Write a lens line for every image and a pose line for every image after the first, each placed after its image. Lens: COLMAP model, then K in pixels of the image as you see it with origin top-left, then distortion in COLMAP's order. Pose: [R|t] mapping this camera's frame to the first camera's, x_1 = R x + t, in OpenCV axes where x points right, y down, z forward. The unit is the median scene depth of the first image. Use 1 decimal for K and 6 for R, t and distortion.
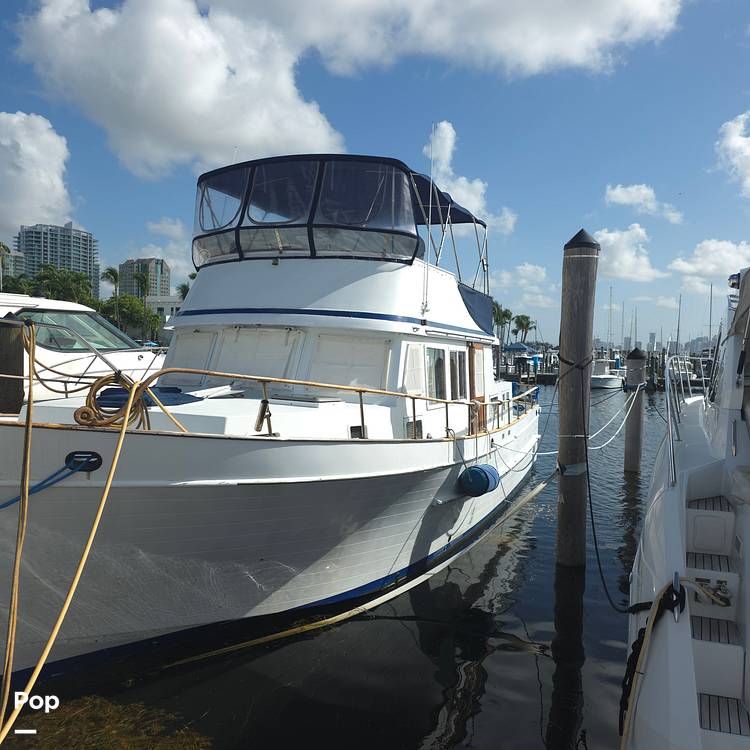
lens RADIAL K [[717.7, 0, 366.1], [0, 717.7, 356.0], [0, 0, 1]] dist [0.044194, -0.034366]
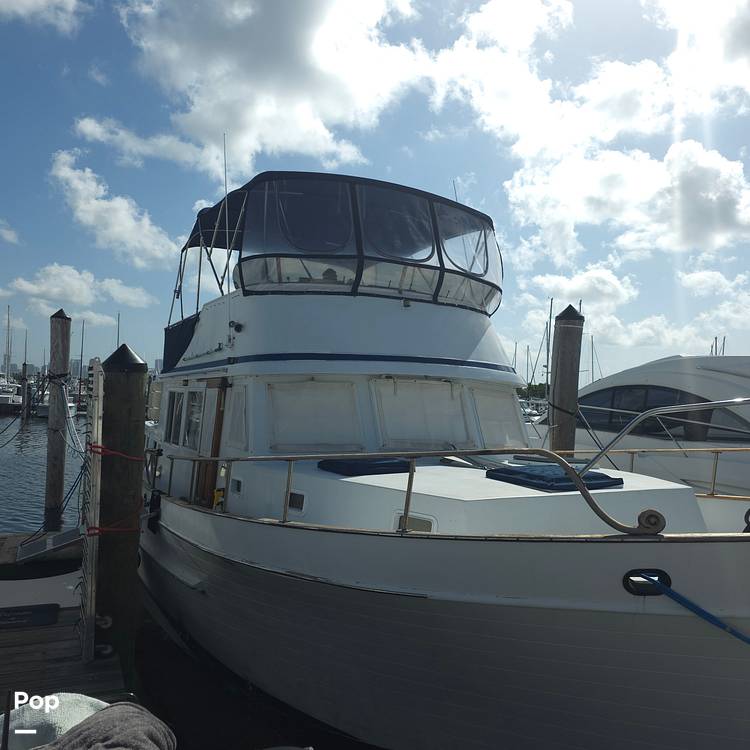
lens RADIAL K [[680.7, 0, 398.1], [0, 680.7, 373.9], [0, 0, 1]] dist [0.140910, -0.205876]
pose [[0.609937, 0.016849, 0.792271, -0.603374], [-0.013551, 0.999850, -0.010831, -0.027058], [-0.792334, -0.004130, 0.610074, 0.380197]]
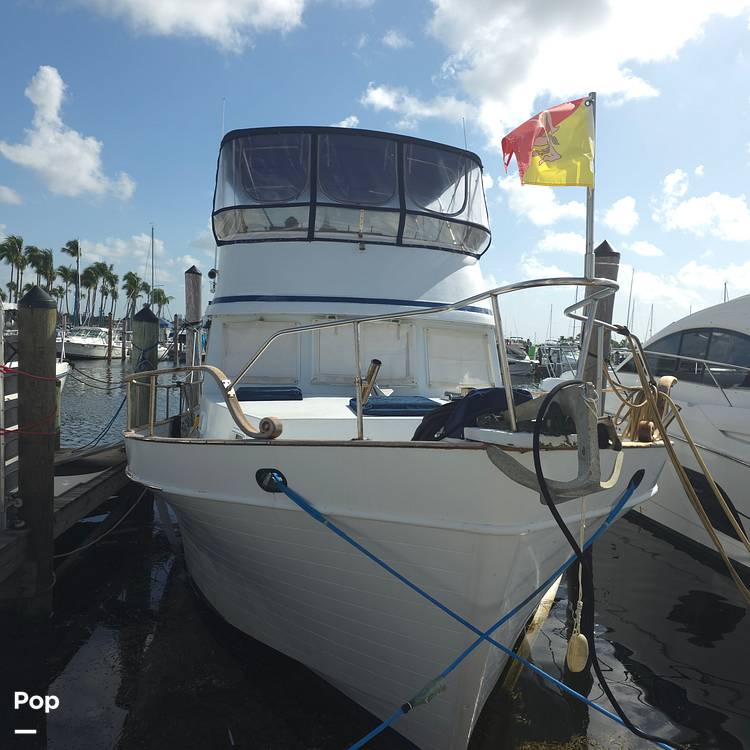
lens RADIAL K [[697.1, 0, 389.2], [0, 697.1, 385.5], [0, 0, 1]] dist [0.066854, -0.001035]
pose [[0.837814, -0.031944, 0.545021, -0.448594], [-0.011386, 0.997047, 0.075942, -0.016945], [-0.545838, -0.069831, 0.834976, 0.170773]]
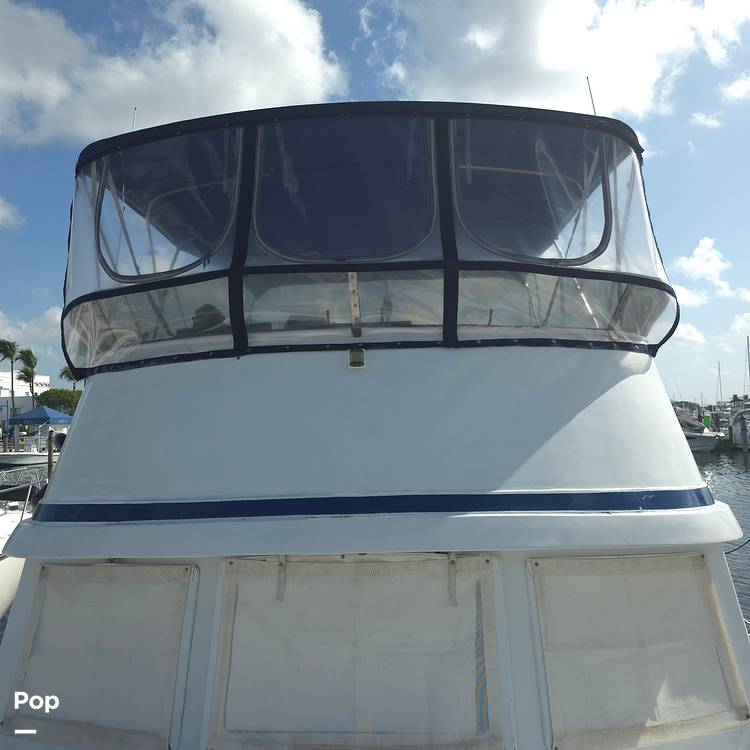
lens RADIAL K [[717.7, 0, 366.1], [0, 717.7, 356.0], [0, 0, 1]] dist [0.044194, -0.034366]
pose [[0.940373, -0.025972, 0.339151, -0.190184], [0.055145, 0.995531, -0.076664, -0.078016], [-0.335644, 0.090795, 0.937603, 0.489909]]
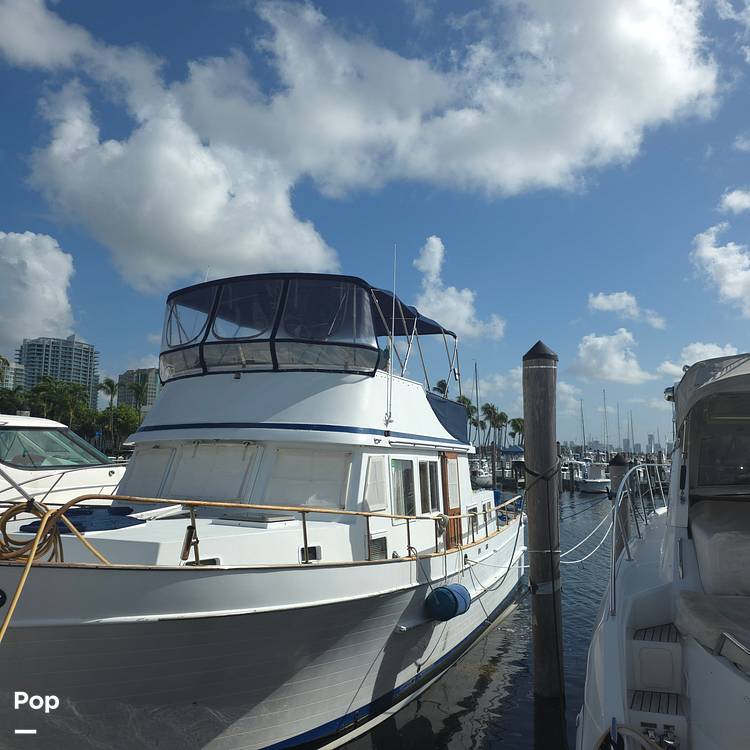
lens RADIAL K [[702.1, 0, 374.1], [0, 702.1, 323.9], [0, 0, 1]] dist [0.117306, -0.239401]
pose [[0.999798, -0.012267, 0.015899, 0.038750], [0.015081, 0.981459, -0.191077, -0.007787], [-0.013260, 0.191279, 0.981446, 0.007265]]
